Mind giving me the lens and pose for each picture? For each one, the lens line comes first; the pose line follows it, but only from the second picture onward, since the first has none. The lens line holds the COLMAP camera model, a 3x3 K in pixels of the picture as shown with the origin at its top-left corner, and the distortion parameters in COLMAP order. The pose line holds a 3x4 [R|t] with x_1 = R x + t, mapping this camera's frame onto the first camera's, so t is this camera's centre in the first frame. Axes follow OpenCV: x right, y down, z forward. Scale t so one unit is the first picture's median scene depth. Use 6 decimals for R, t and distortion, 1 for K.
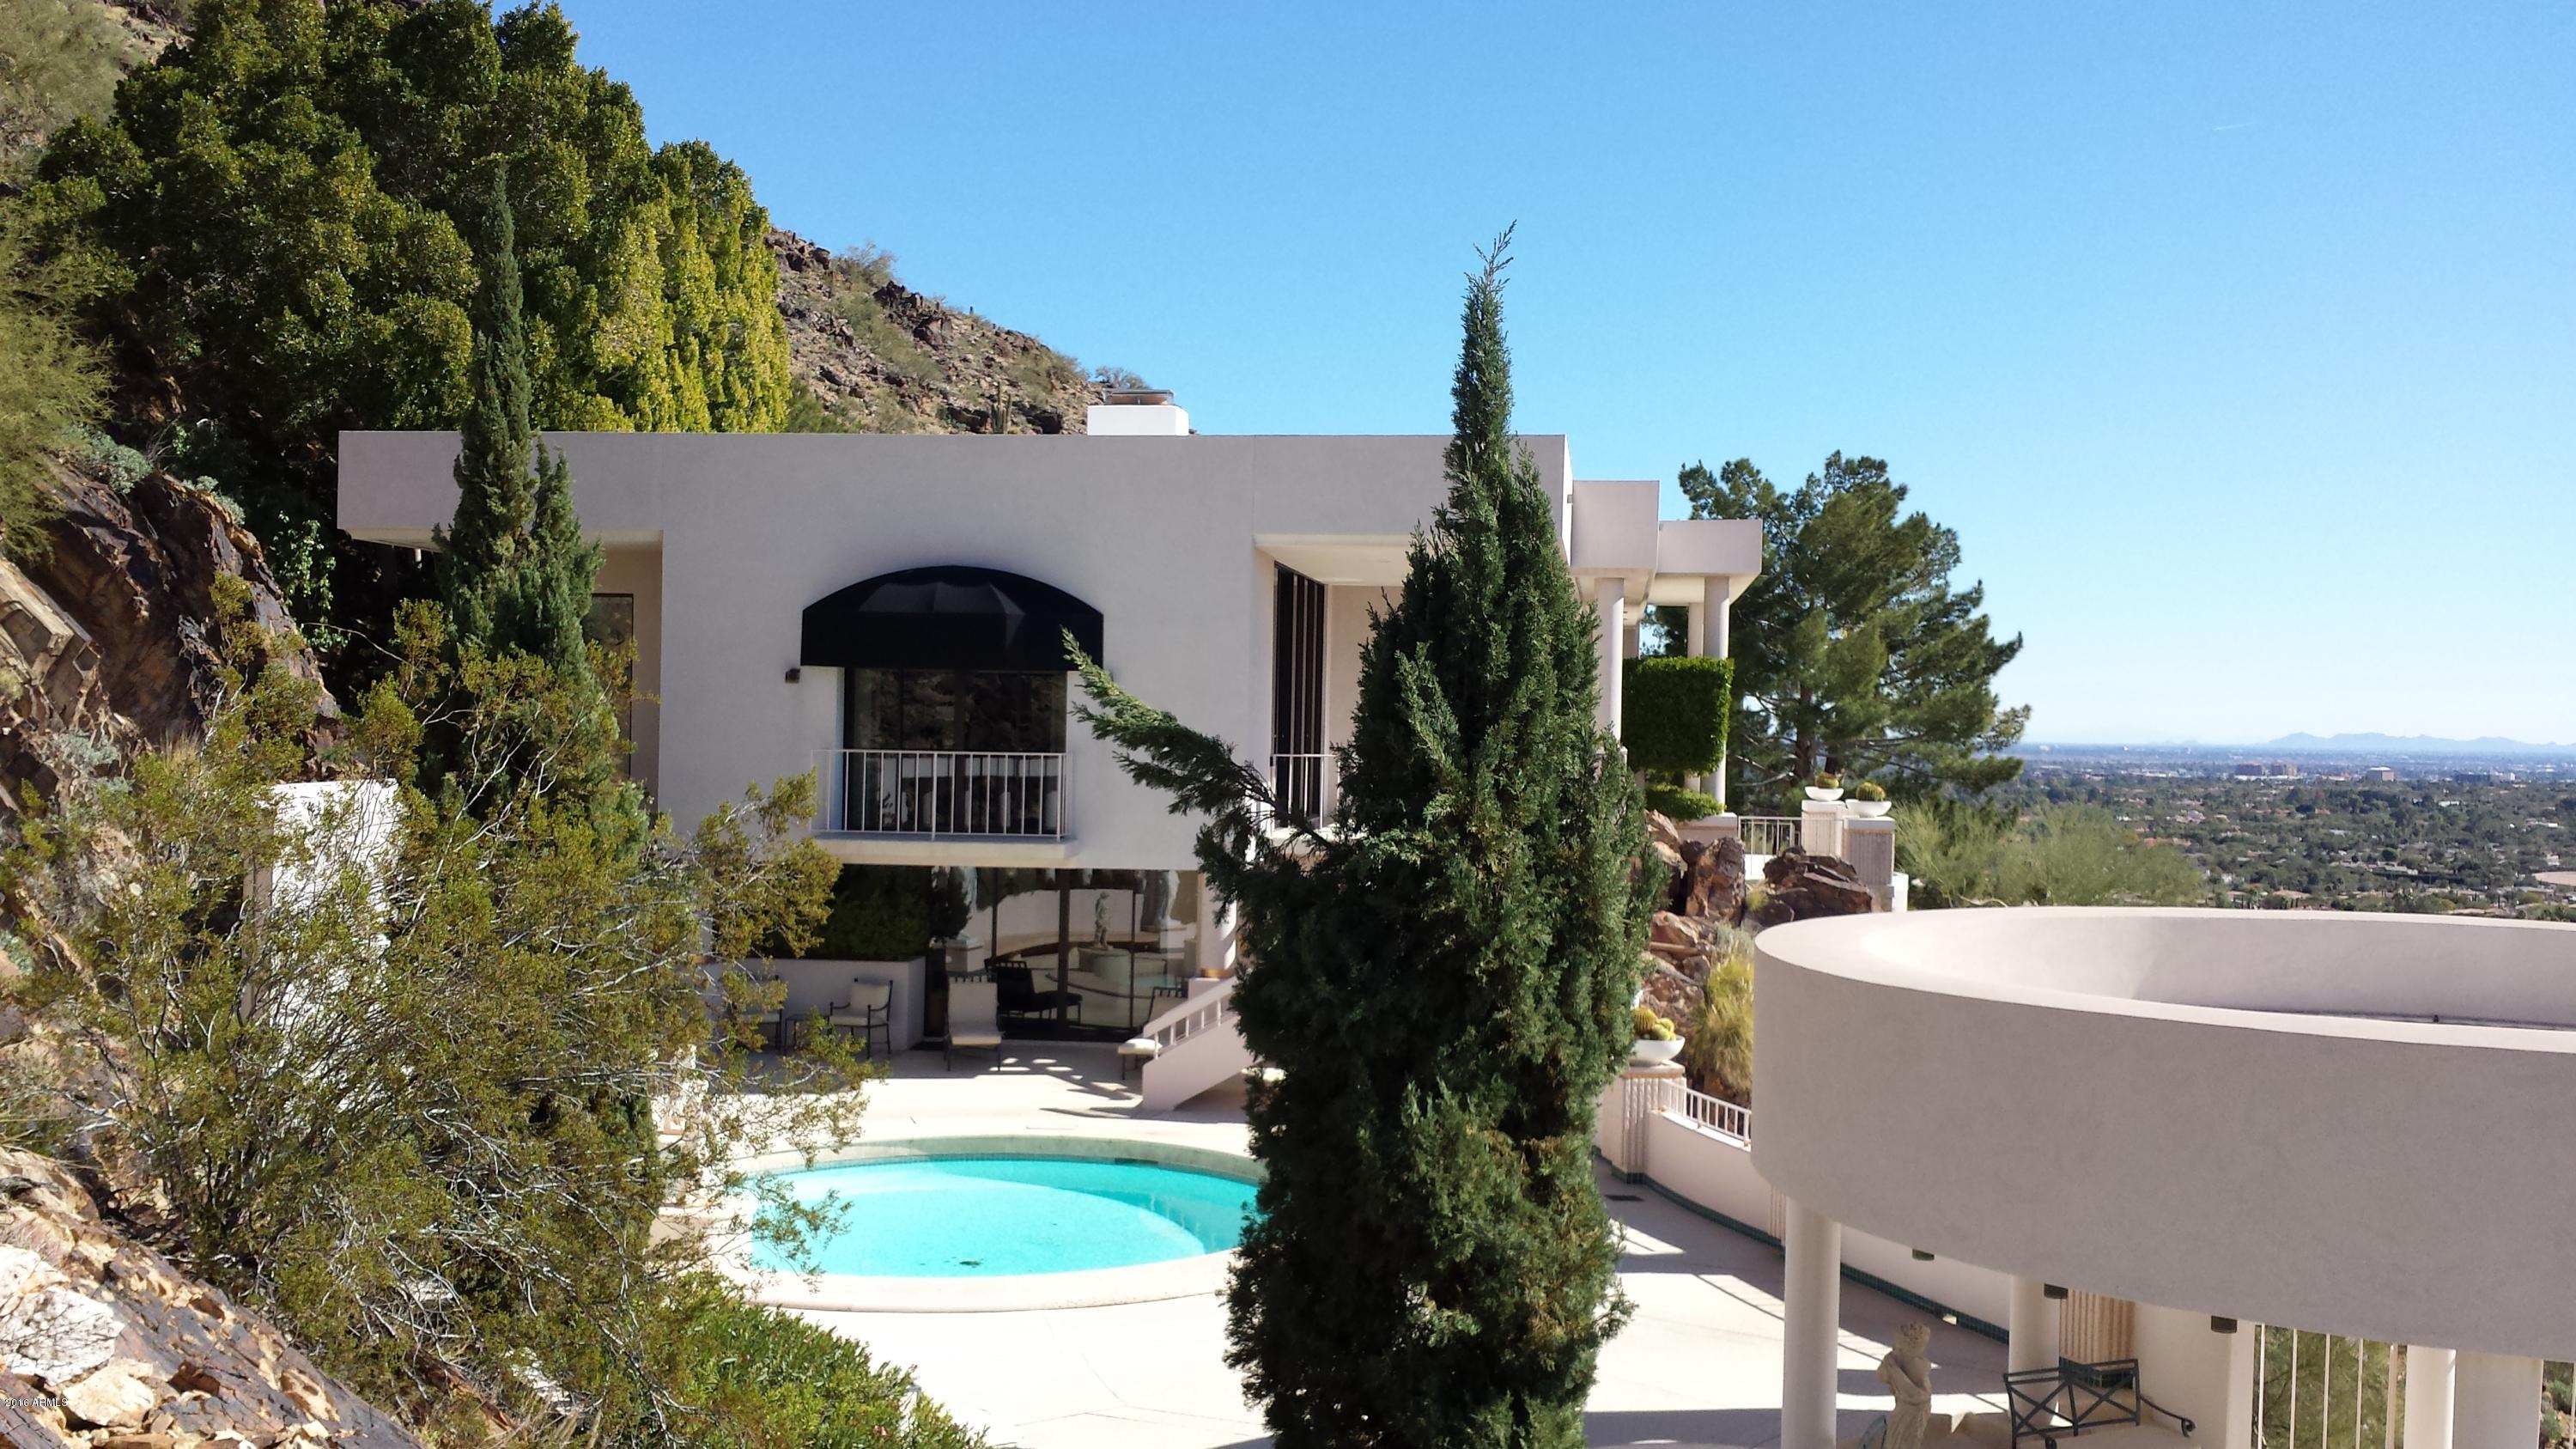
lens RADIAL K [[2408.5, 0, 1257.1], [0, 2408.5, 724.4], [0, 0, 1]] dist [0.107639, -0.297568]
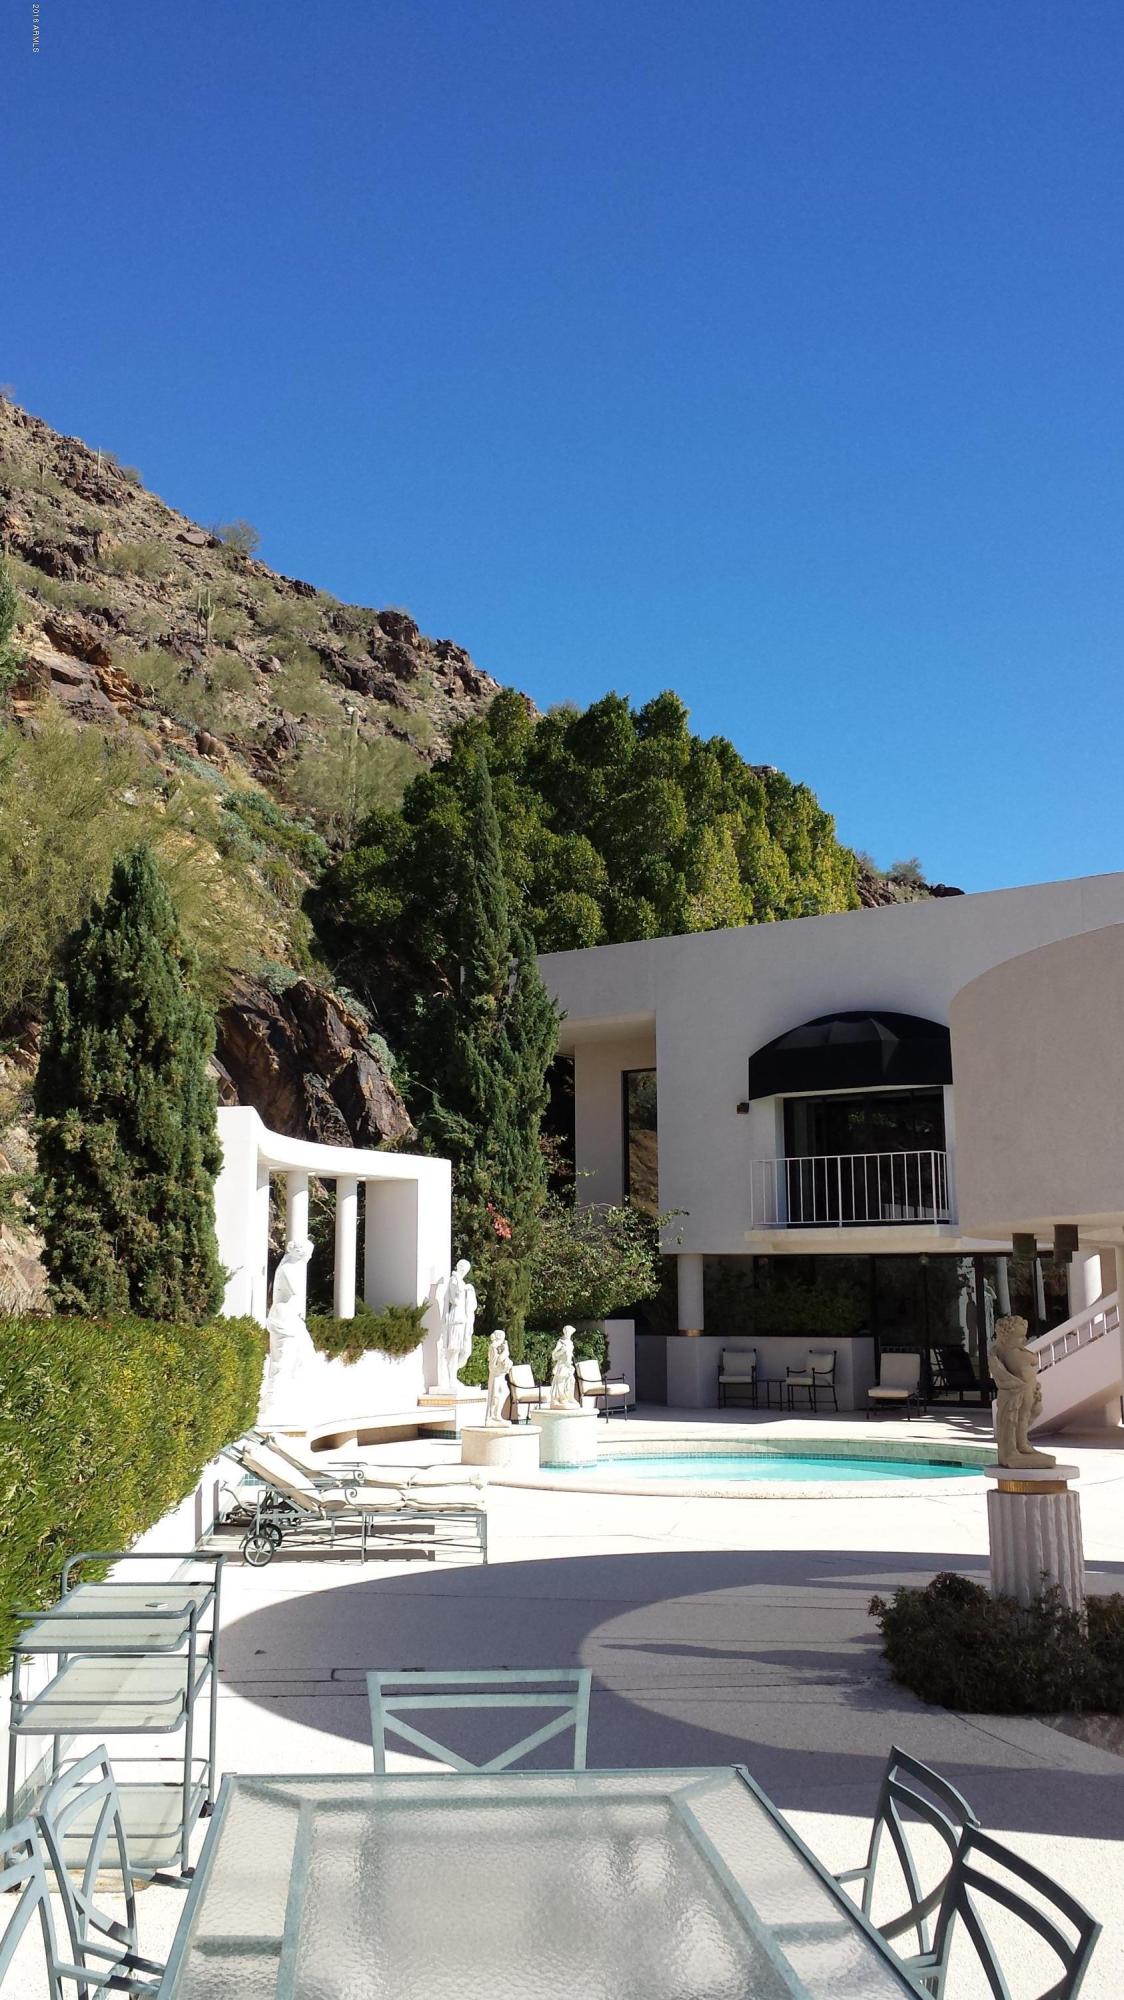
lens RADIAL K [[1869.7, 0, 565.1], [0, 1869.7, 996.9], [0, 0, 1]] dist [0.107639, -0.297568]
pose [[0.879811, -0.096317, -0.465462, 0.164895], [0.012185, 0.983503, -0.180481, 0.084150], [0.475167, 0.153118, 0.866471, 0.053959]]
